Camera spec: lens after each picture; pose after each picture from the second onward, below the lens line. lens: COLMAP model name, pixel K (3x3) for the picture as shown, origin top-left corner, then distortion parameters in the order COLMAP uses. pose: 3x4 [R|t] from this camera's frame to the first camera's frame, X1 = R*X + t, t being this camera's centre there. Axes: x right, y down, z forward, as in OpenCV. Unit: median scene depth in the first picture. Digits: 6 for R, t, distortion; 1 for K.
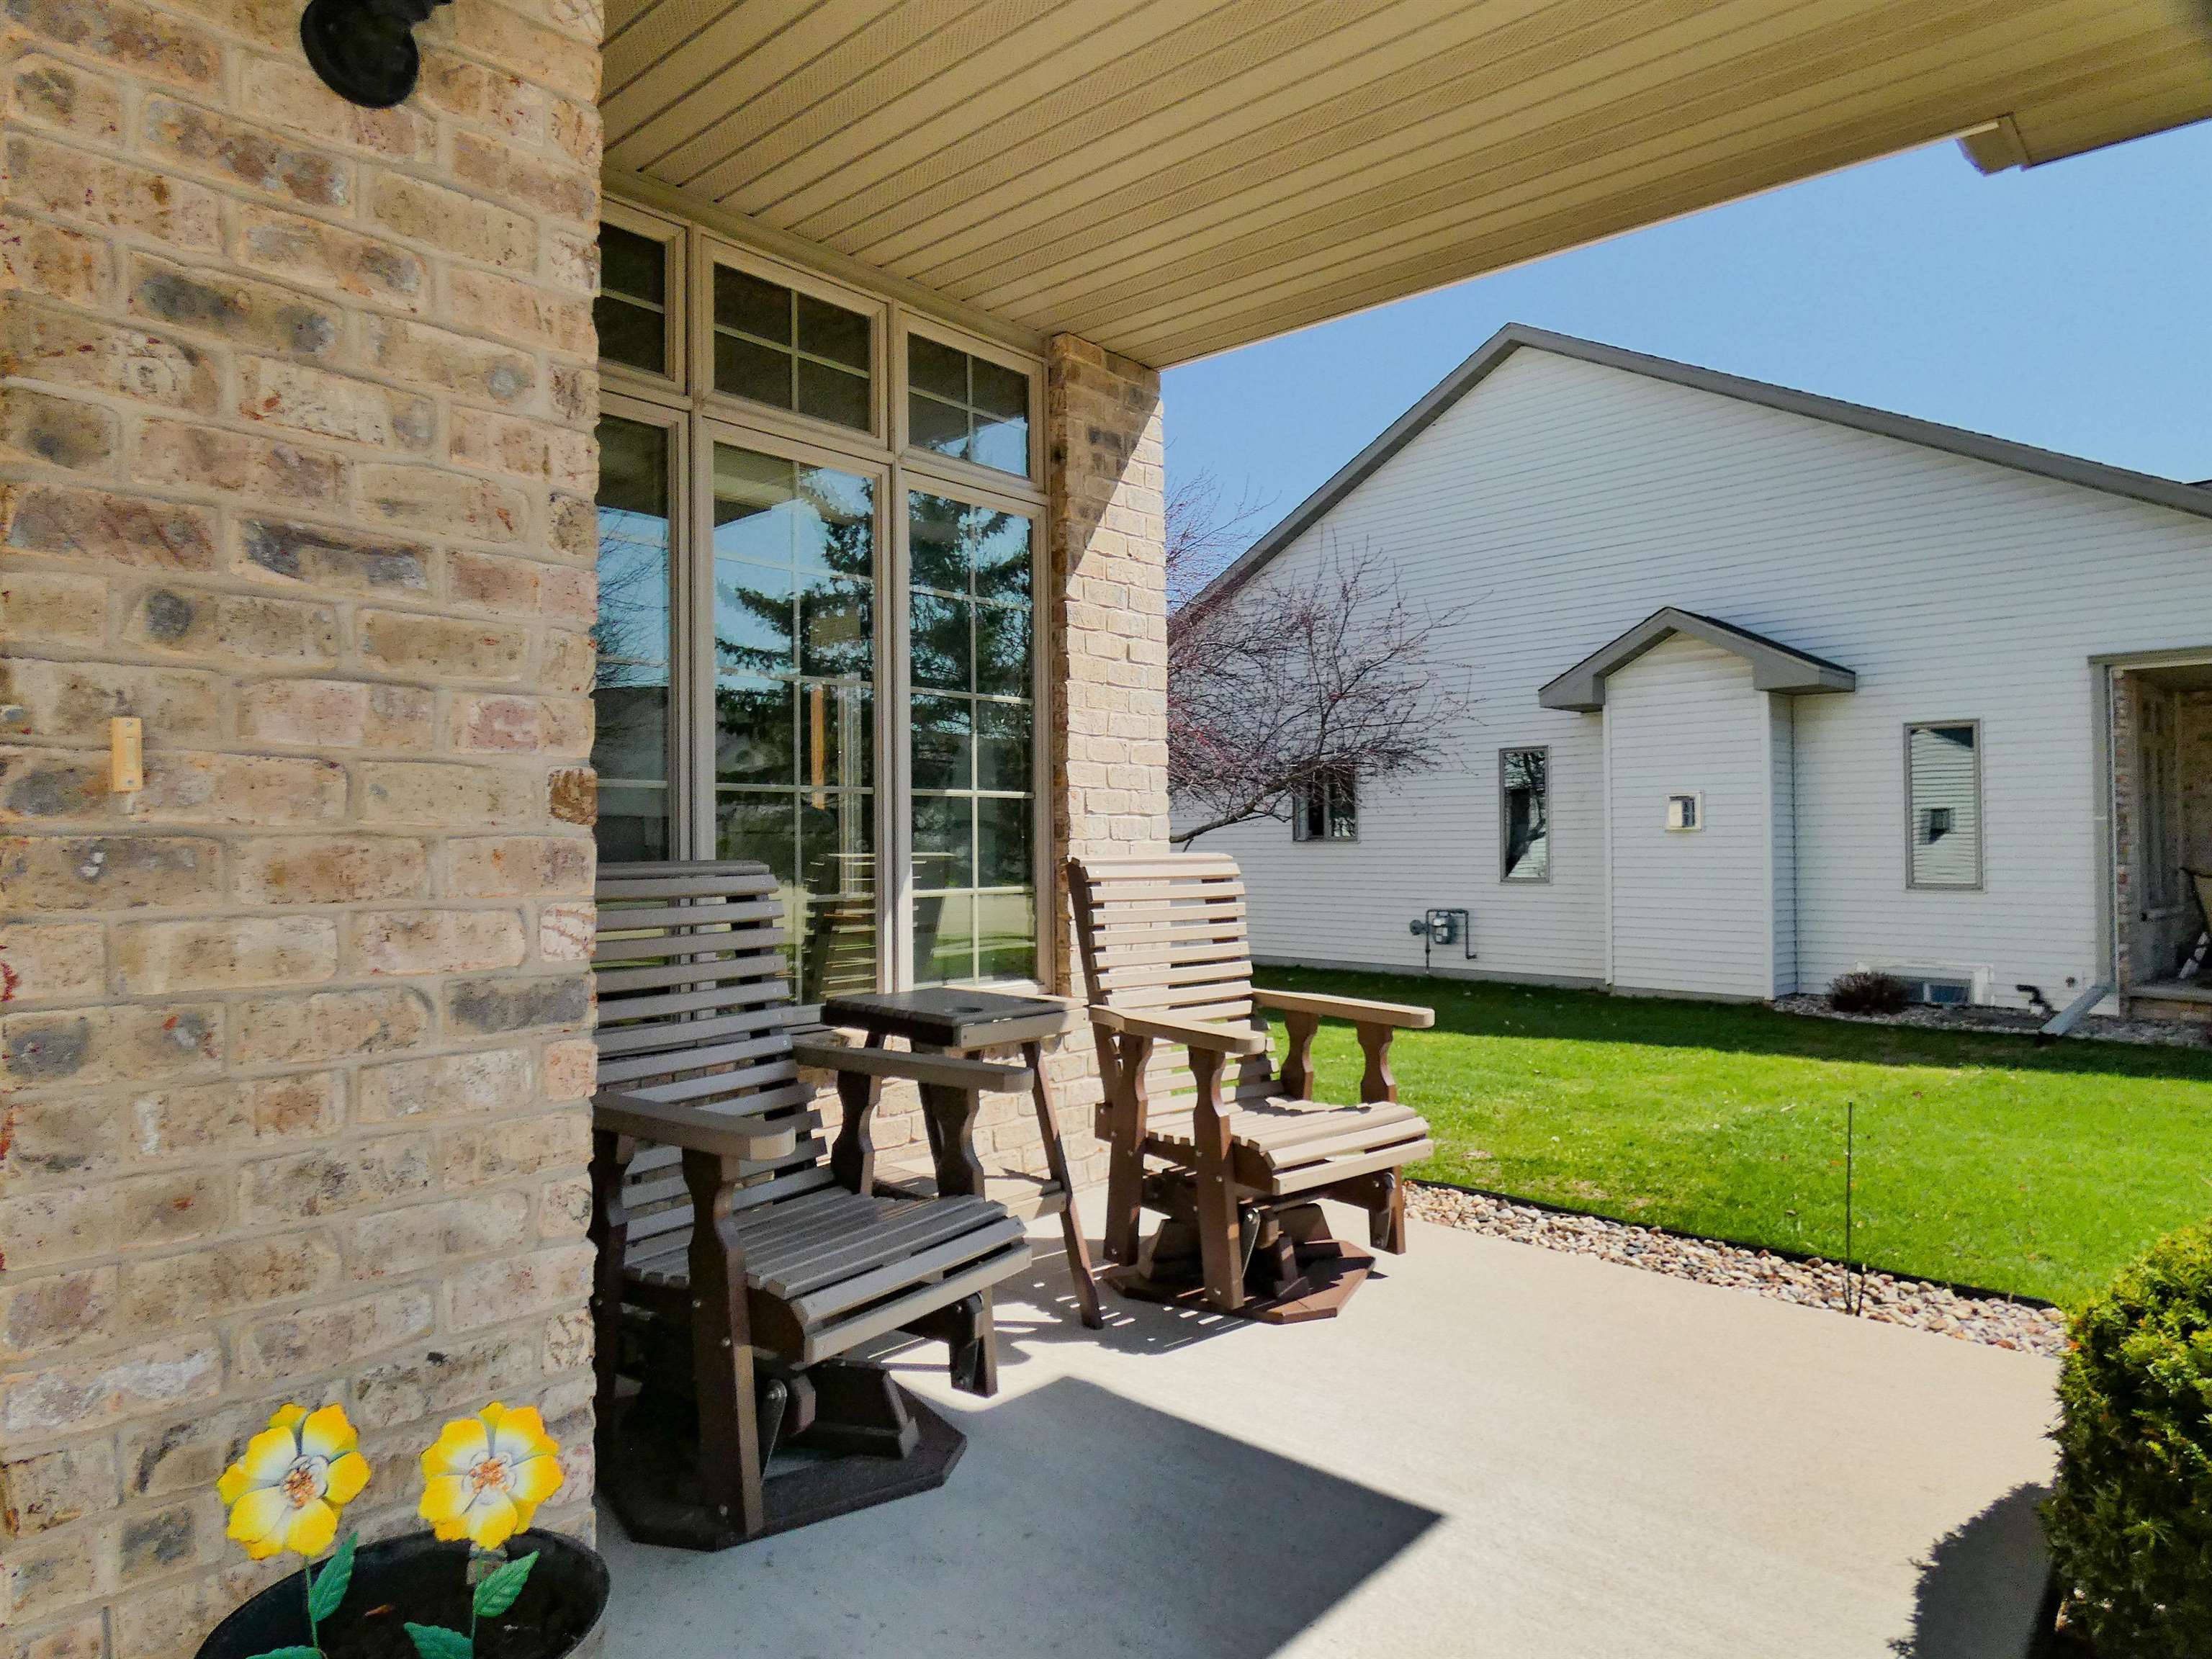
lens RADIAL K [[1365.6, 0, 1112.5], [0, 1365.6, 822.8], [0, 0, 1]] dist [-0.005193, -0.006833]
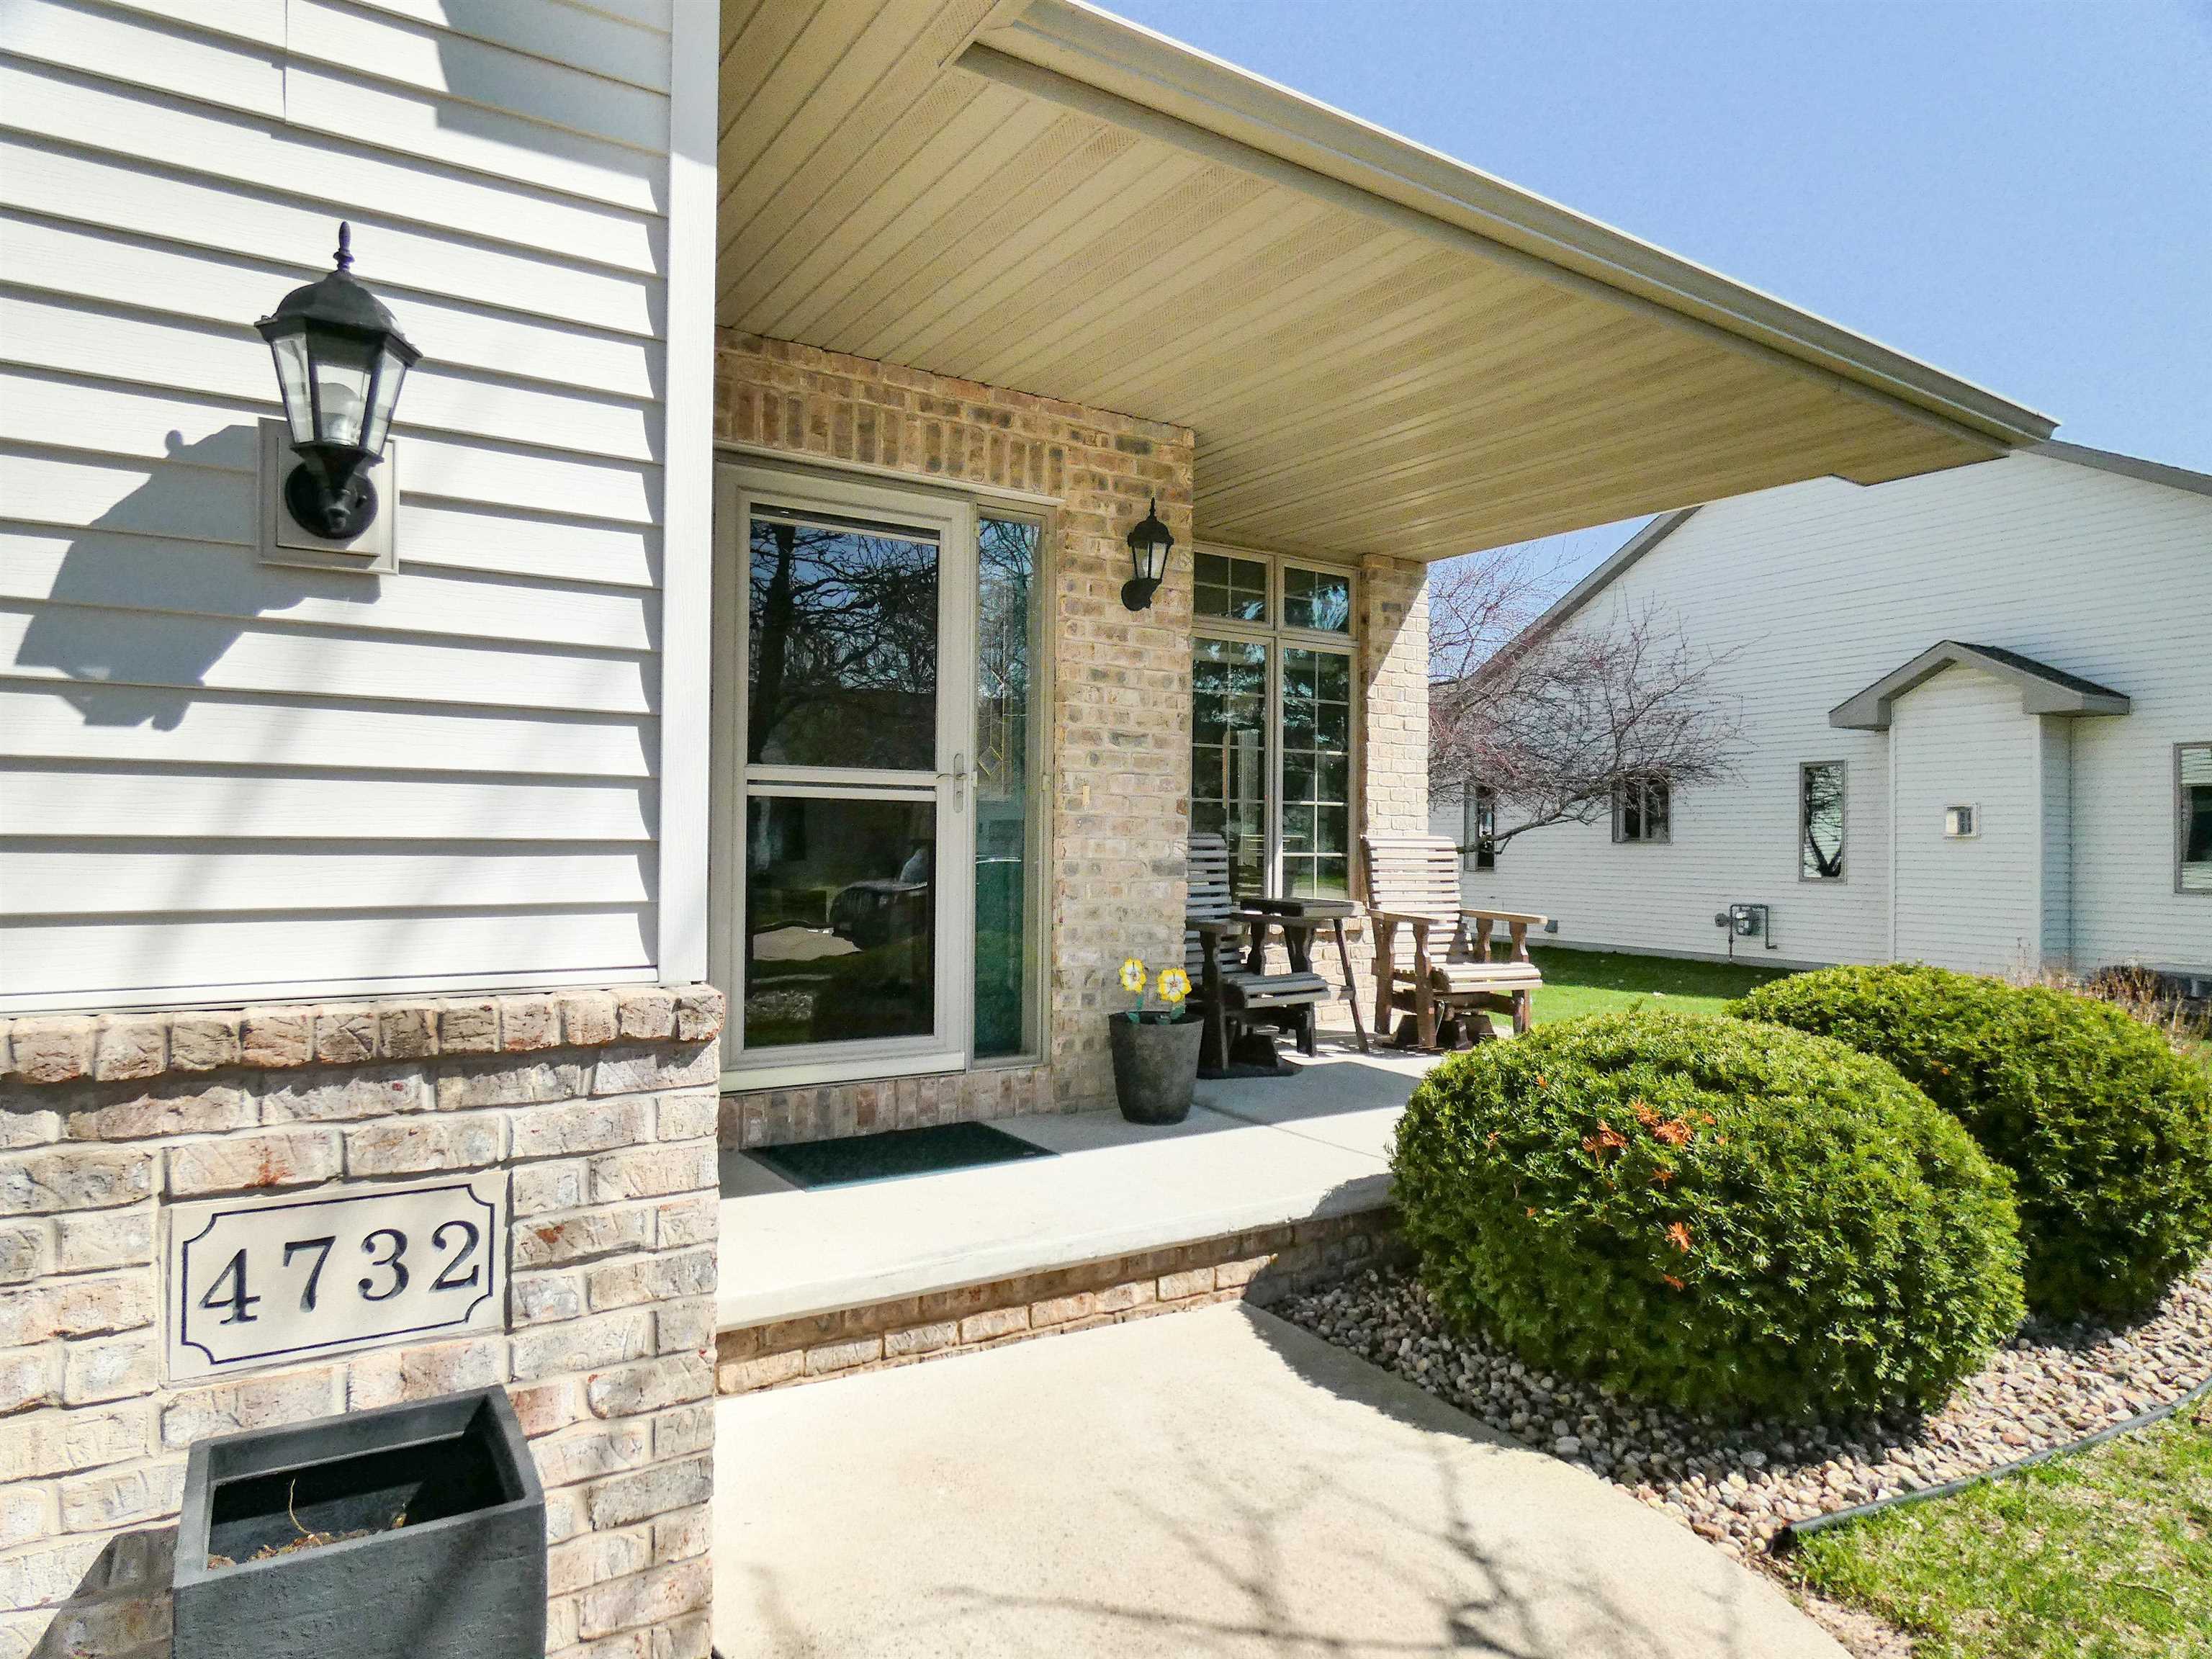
lens RADIAL K [[1365.6, 0, 1110.0], [0, 1365.6, 830.7], [0, 0, 1]] dist [-0.005193, -0.006833]
pose [[0.964854, 0.015785, -0.262310, 0.142721], [-0.014416, 0.999871, 0.007143, 0.008627], [0.262389, -0.003110, 0.964957, -1.063183]]
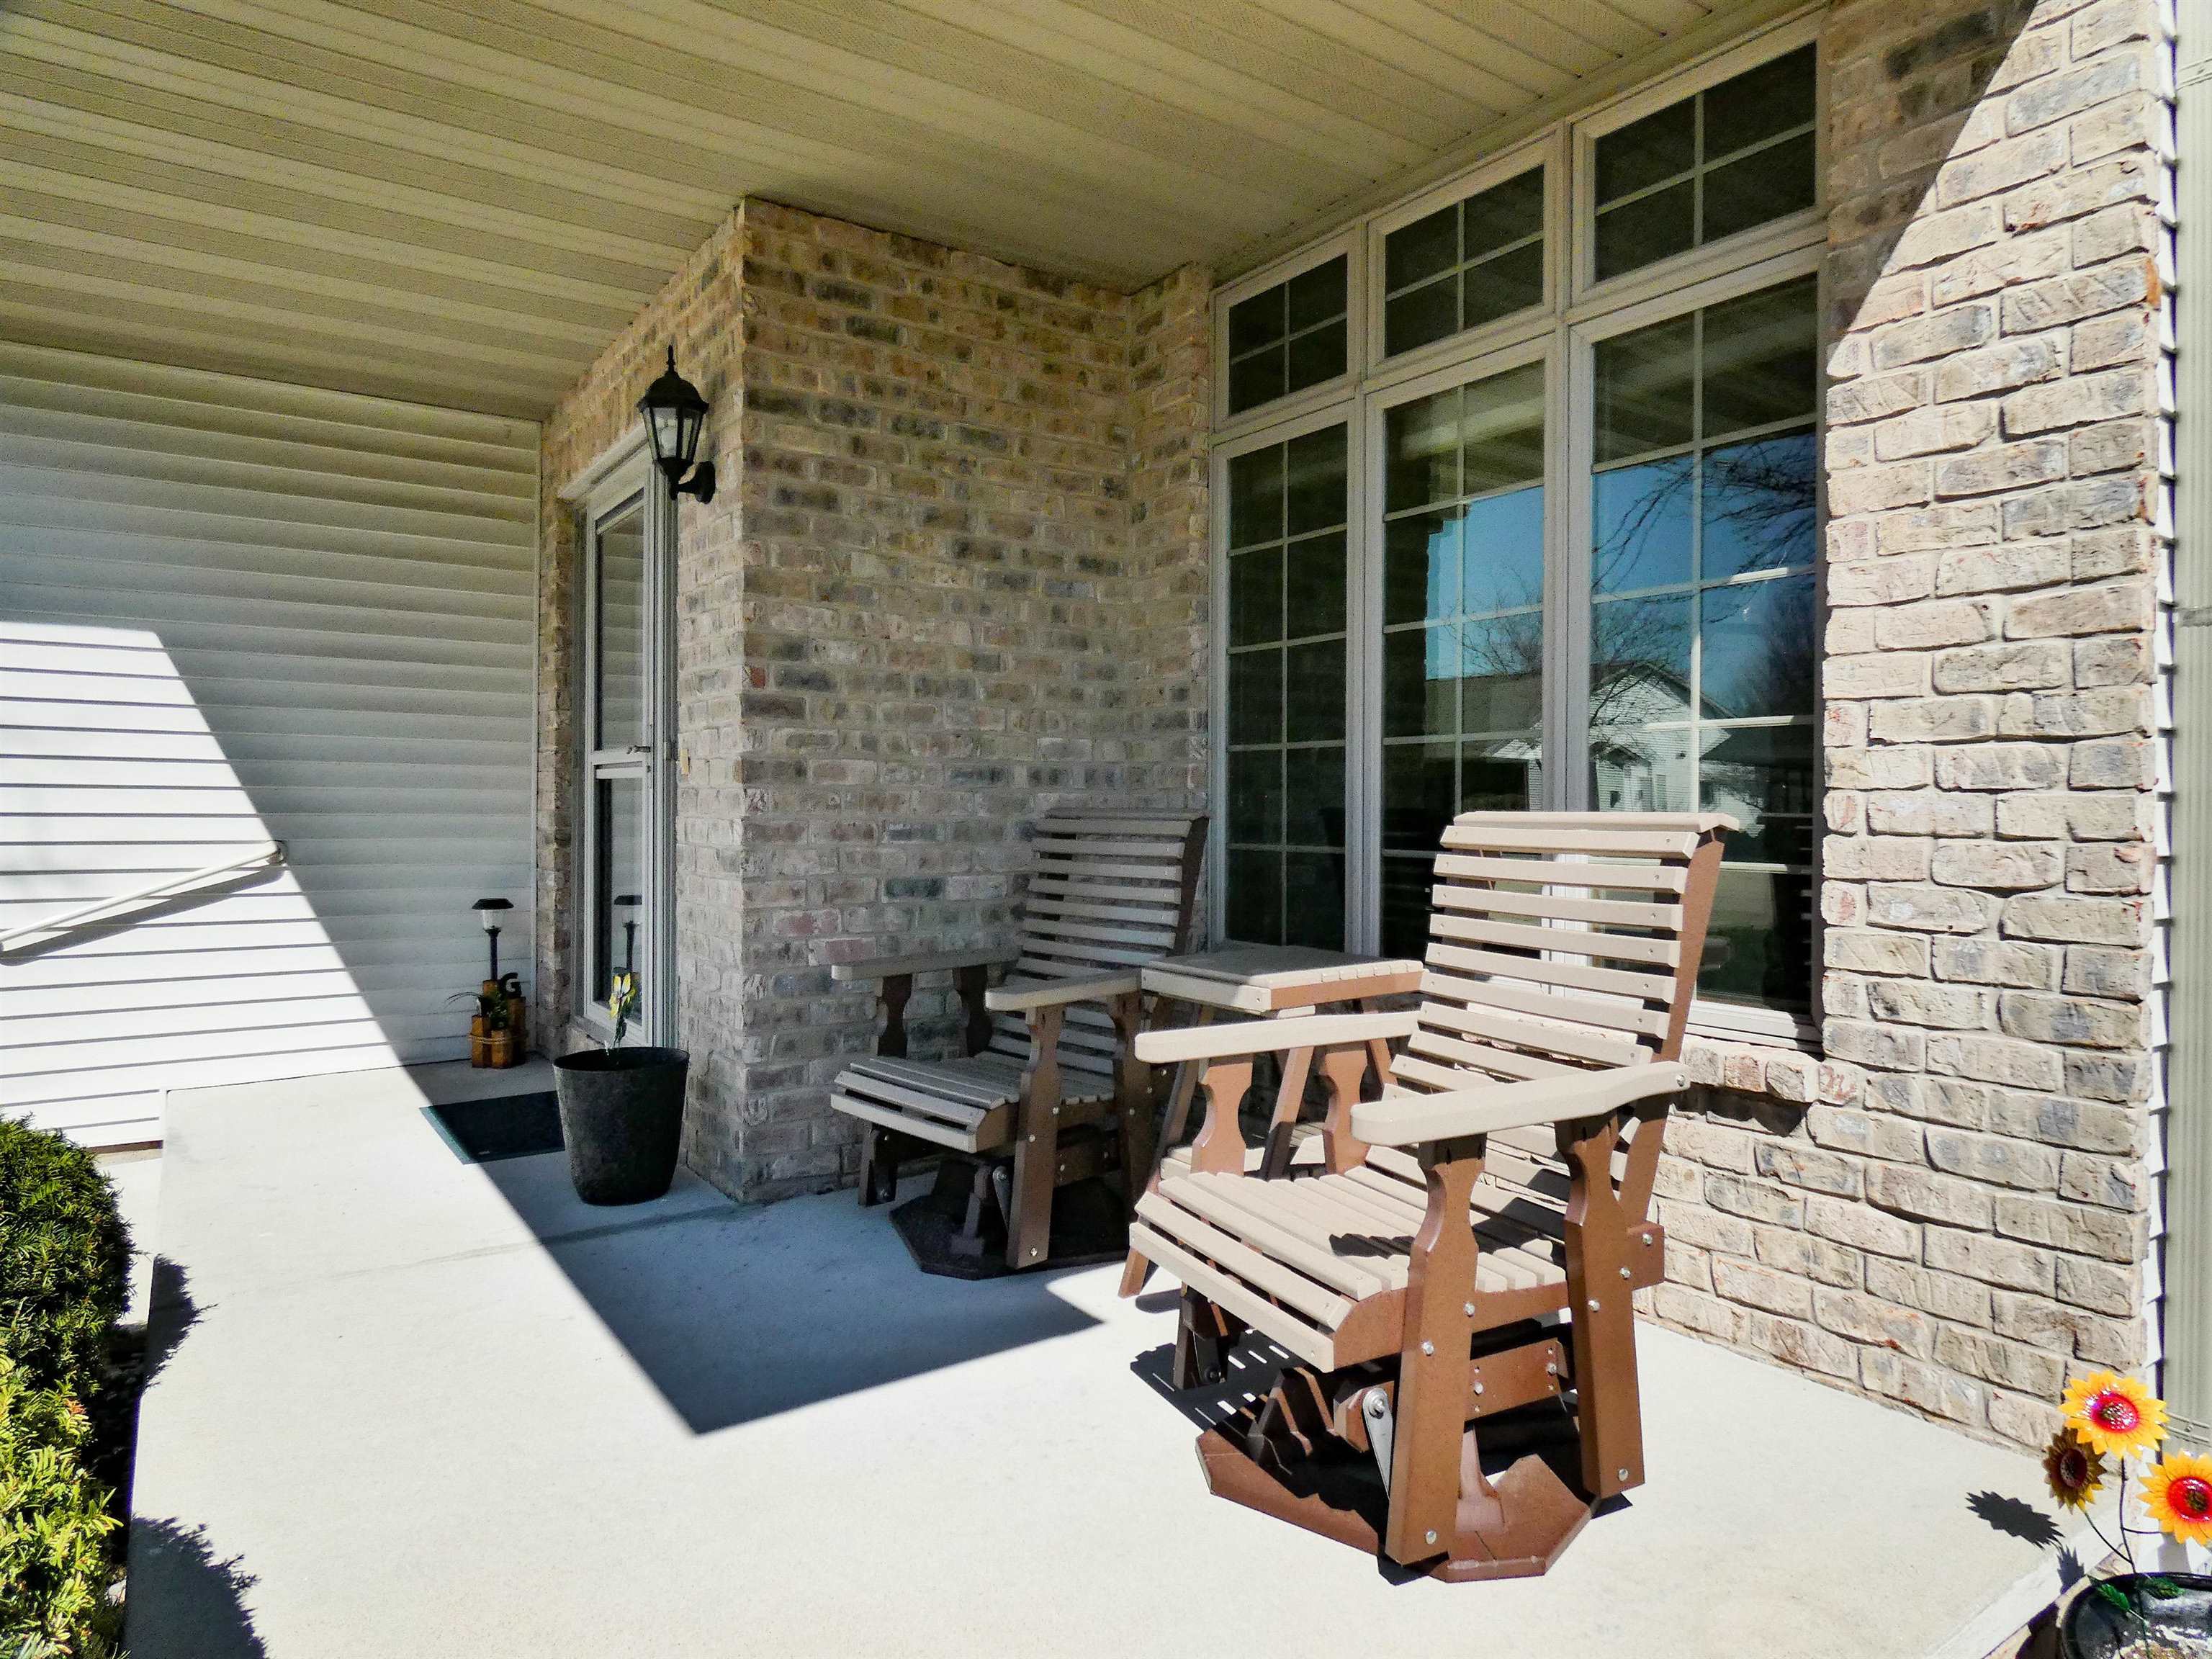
lens RADIAL K [[1365.6, 0, 1112.5], [0, 1365.6, 826.8], [0, 0, 1]] dist [-0.005193, -0.006833]
pose [[-0.255338, 0.024150, -0.966550, 0.756260], [0.011980, 0.999690, 0.021813, 0.013281], [0.966778, -0.006010, -0.255548, 1.033667]]
